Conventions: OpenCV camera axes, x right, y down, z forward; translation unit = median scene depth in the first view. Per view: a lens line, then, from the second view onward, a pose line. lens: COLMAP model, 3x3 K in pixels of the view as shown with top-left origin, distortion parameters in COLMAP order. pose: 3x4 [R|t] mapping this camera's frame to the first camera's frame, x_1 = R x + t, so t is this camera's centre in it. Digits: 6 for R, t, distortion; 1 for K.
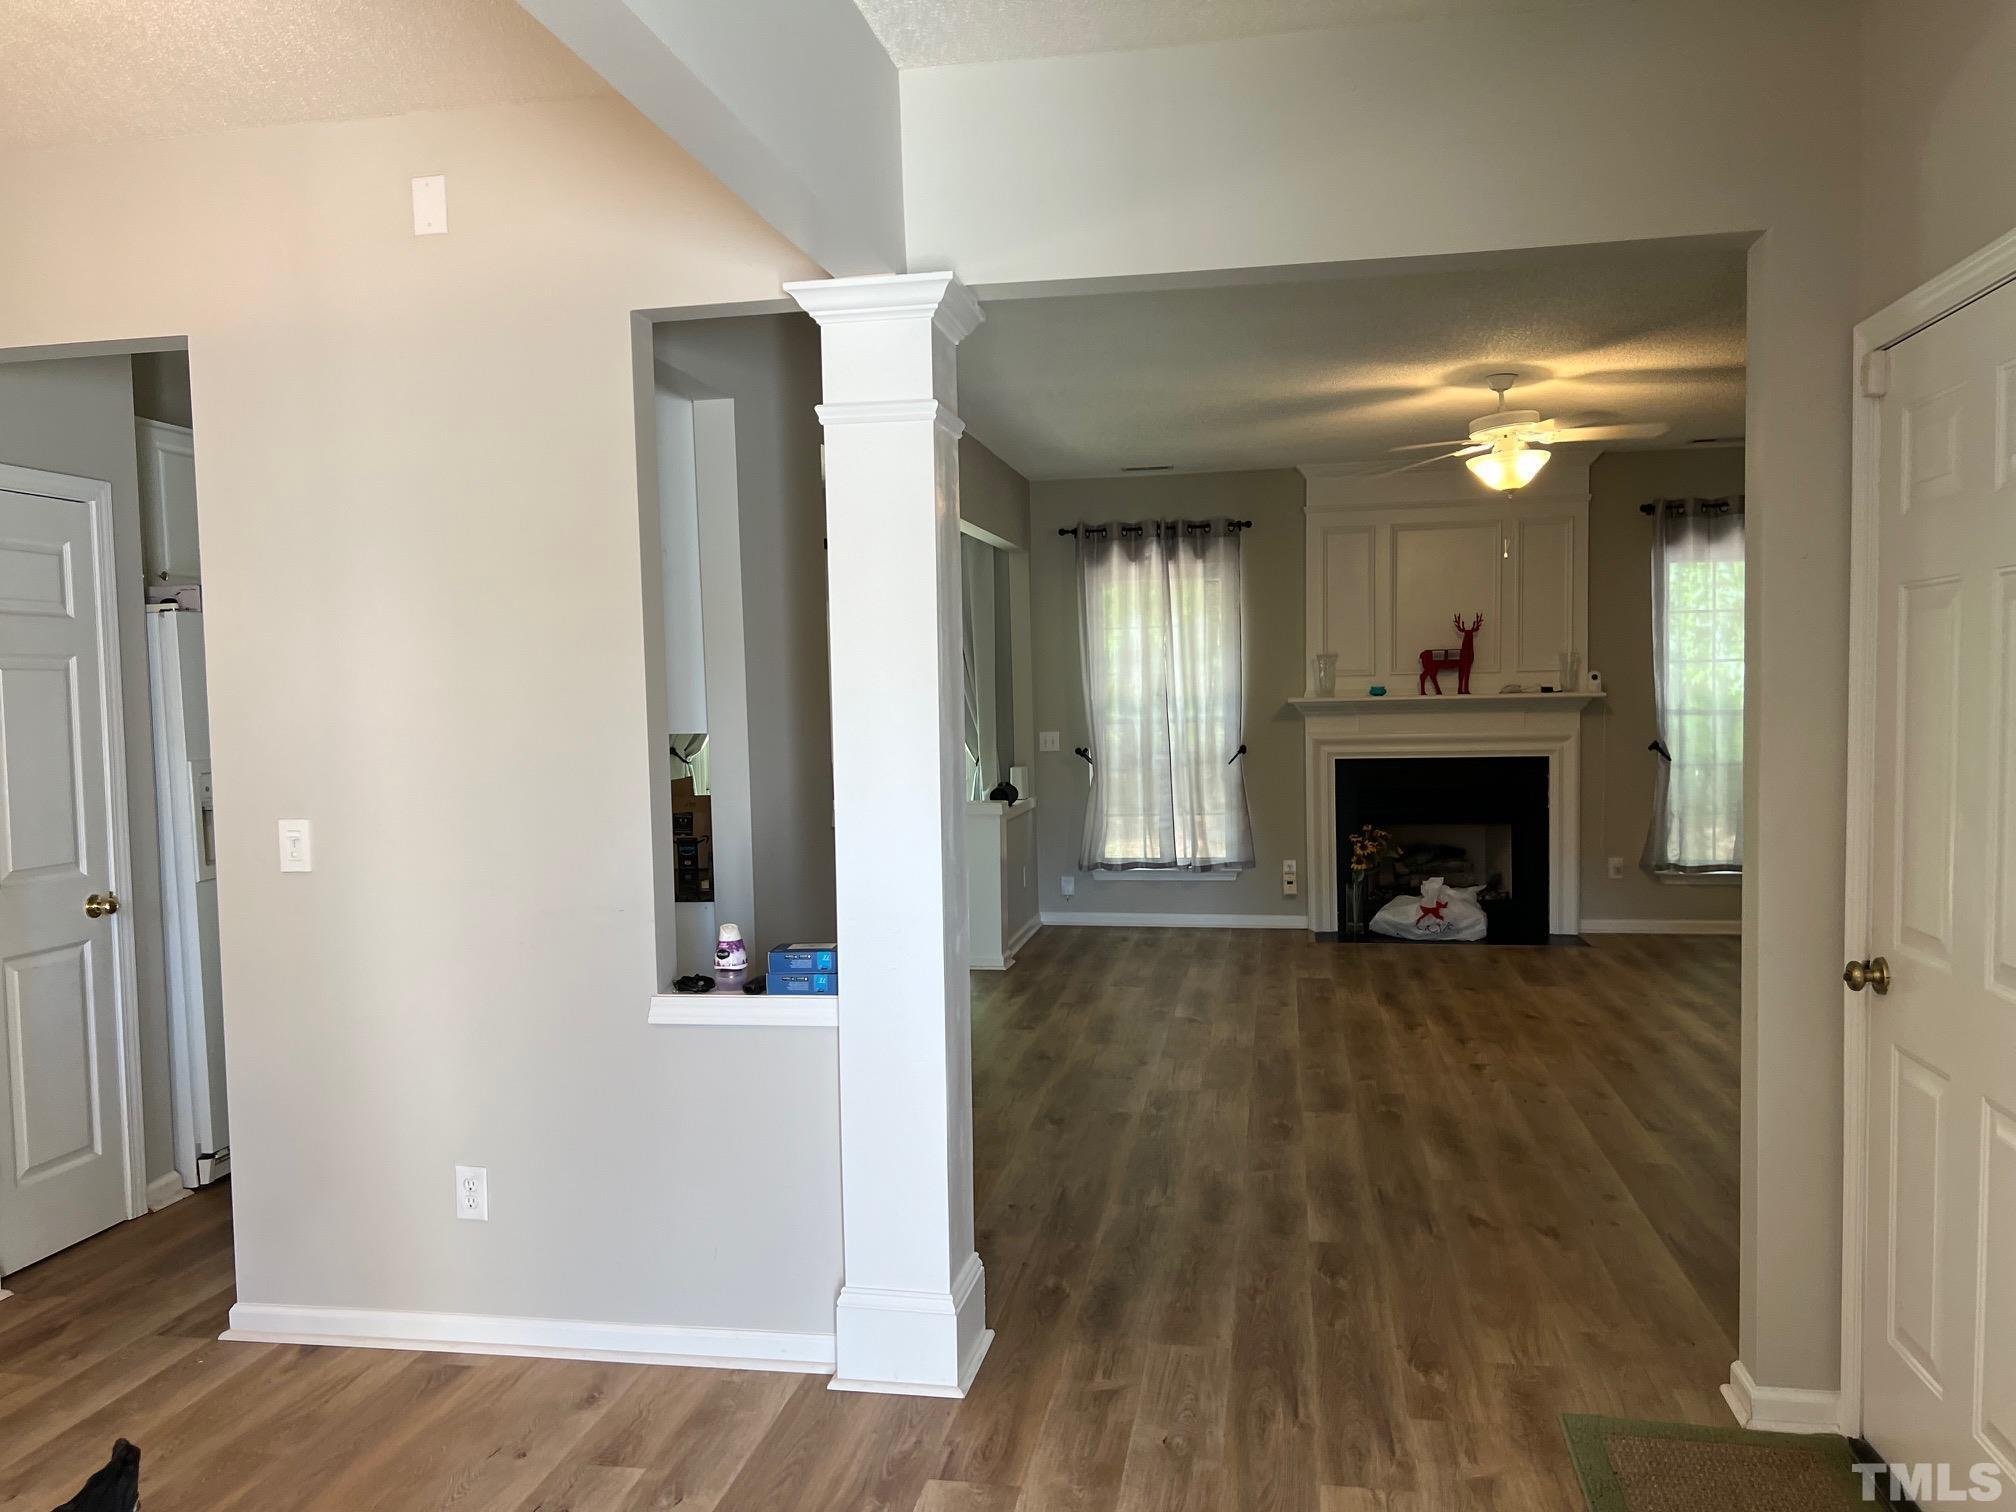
lens RADIAL K [[1493.7, 0, 998.3], [0, 1493.7, 771.2], [0, 0, 1]] dist [0.047068, -0.056973]
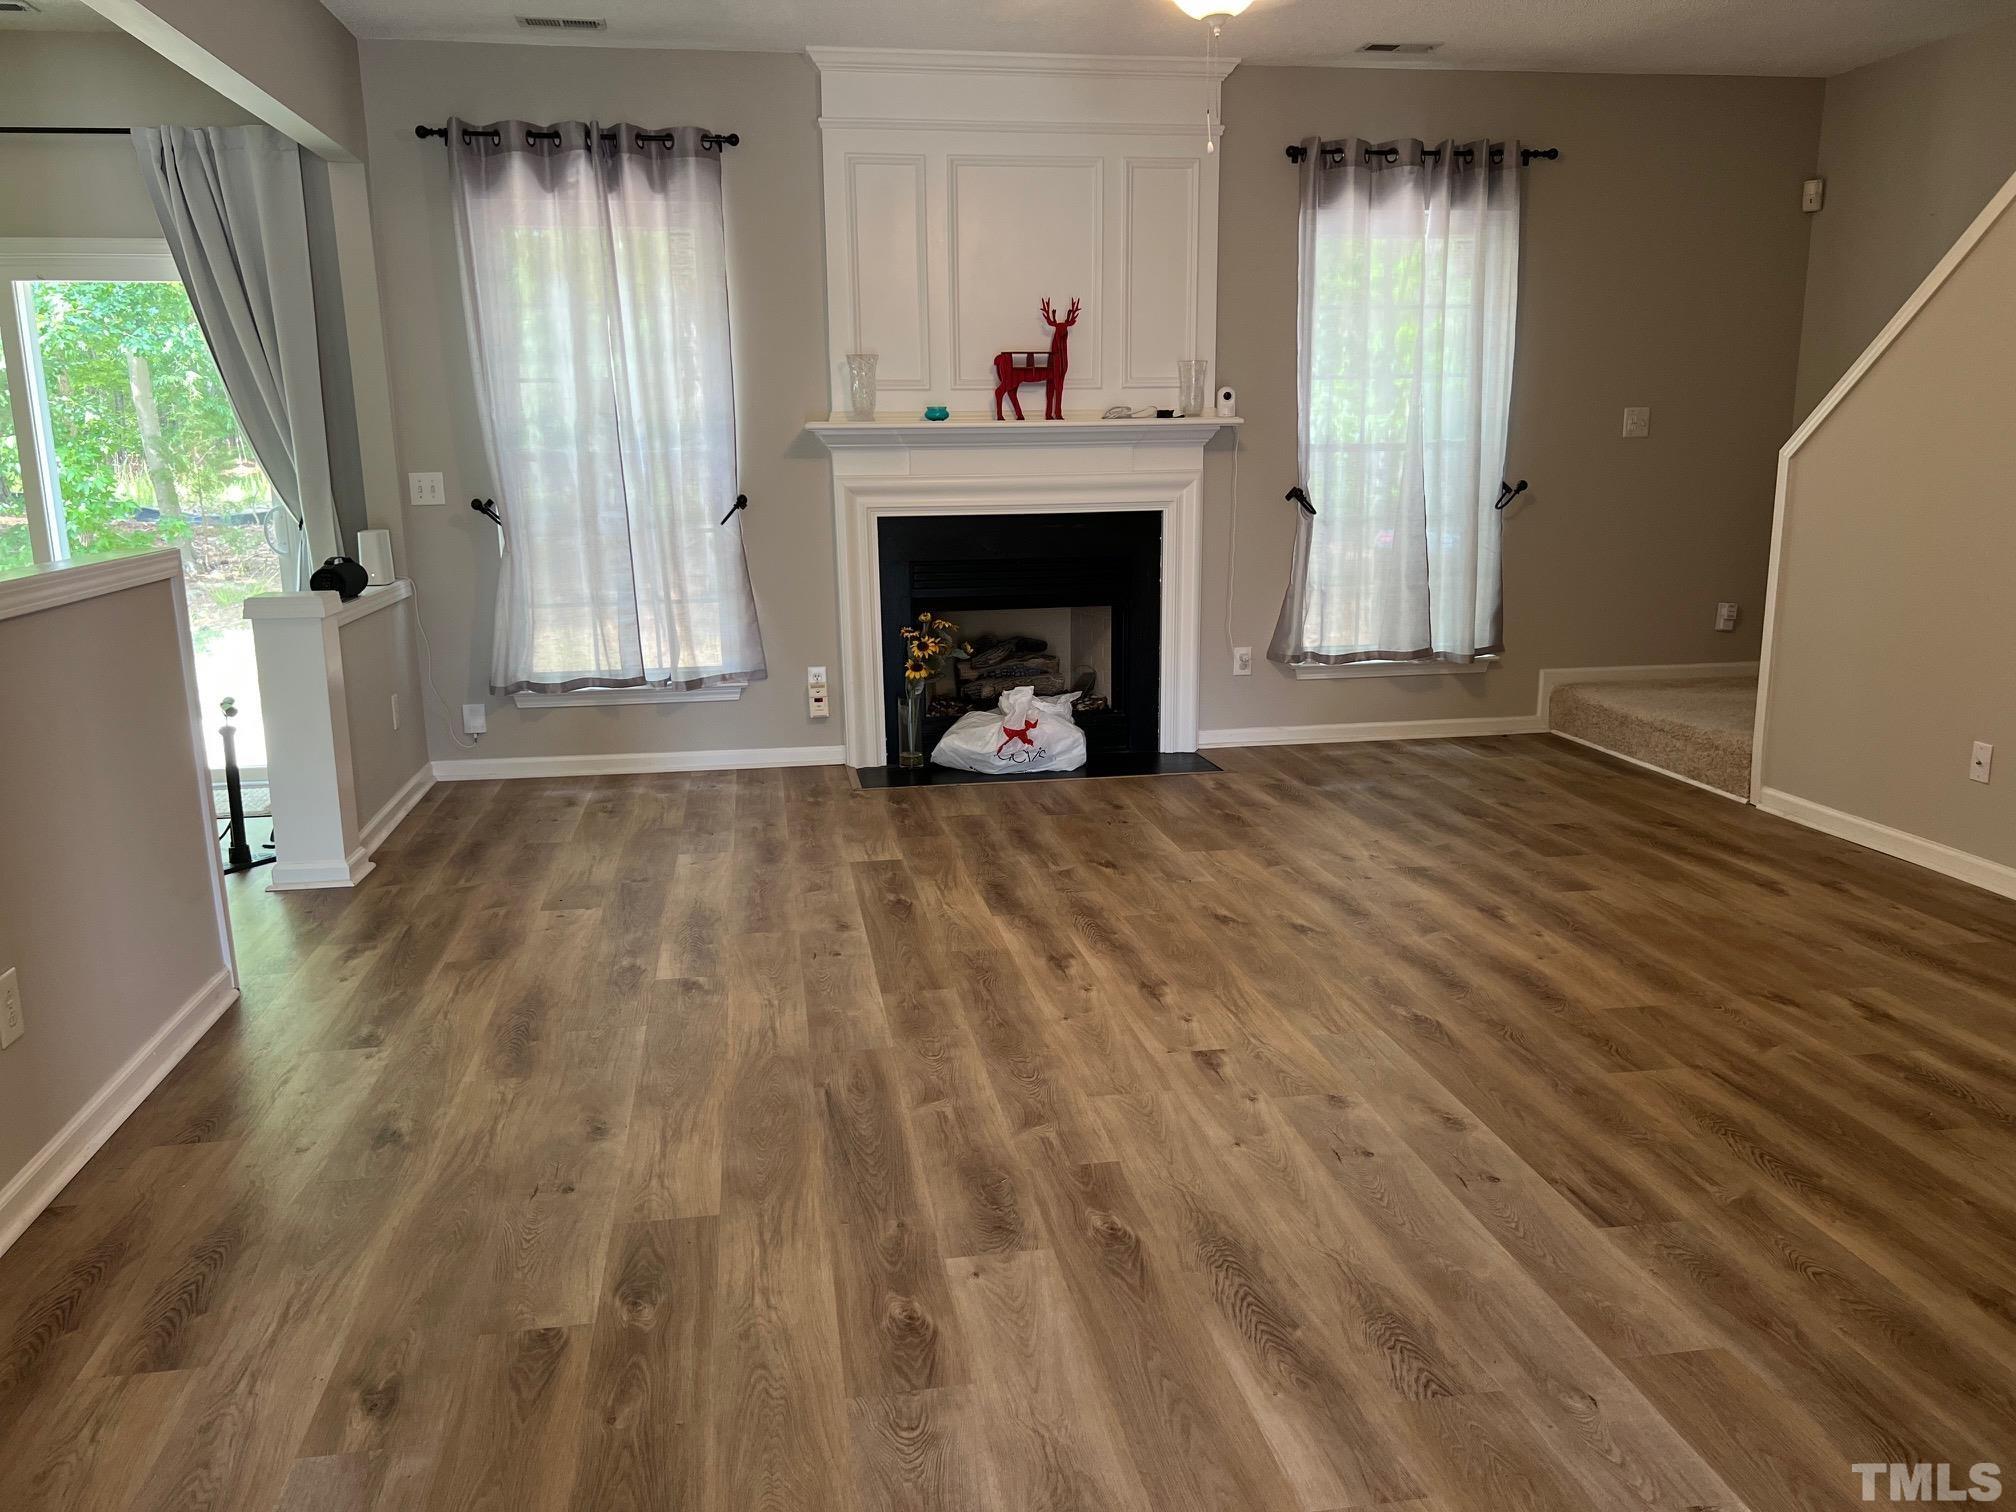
lens RADIAL K [[1493.7, 0, 1000.3], [0, 1493.7, 774.3], [0, 0, 1]] dist [0.047068, -0.056973]
pose [[0.938809, -0.065752, 0.338105, 0.039921], [0.011870, 0.987203, 0.159025, 0.000372], [-0.344235, -0.145280, 0.927575, 0.332235]]
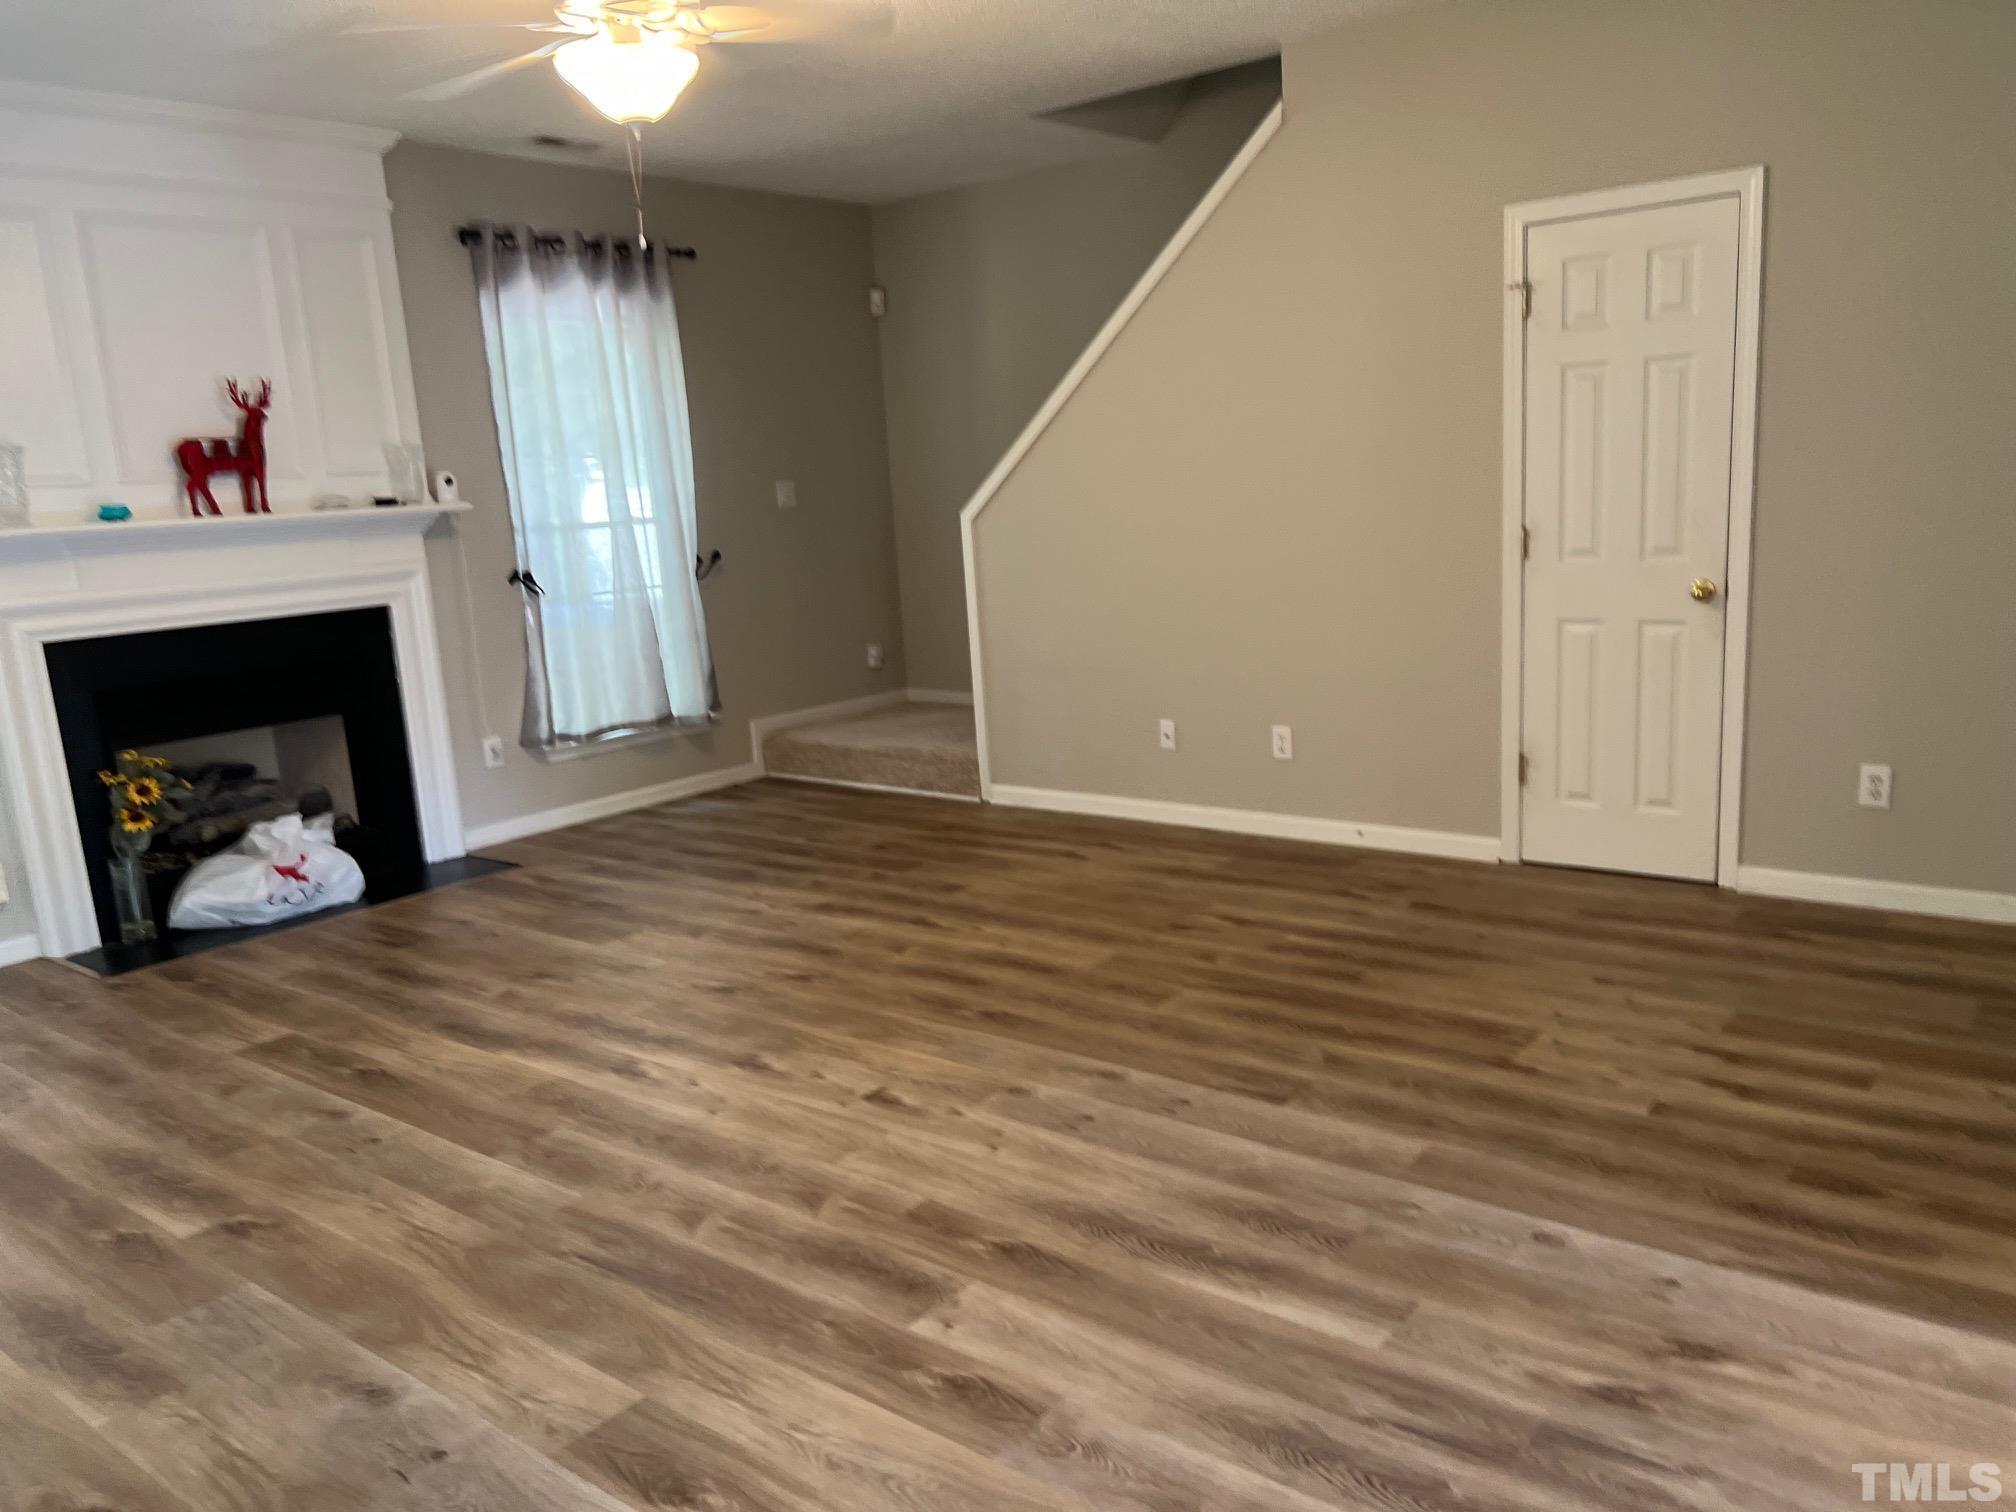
lens RADIAL K [[1493.7, 0, 1032.4], [0, 1493.7, 784.2], [0, 0, 1]] dist [0.047068, -0.056973]
pose [[0.461050, -0.187172, 0.867410, -0.096203], [0.094378, 0.982300, 0.161800, -0.012141], [-0.882341, 0.007266, 0.470554, 0.422983]]
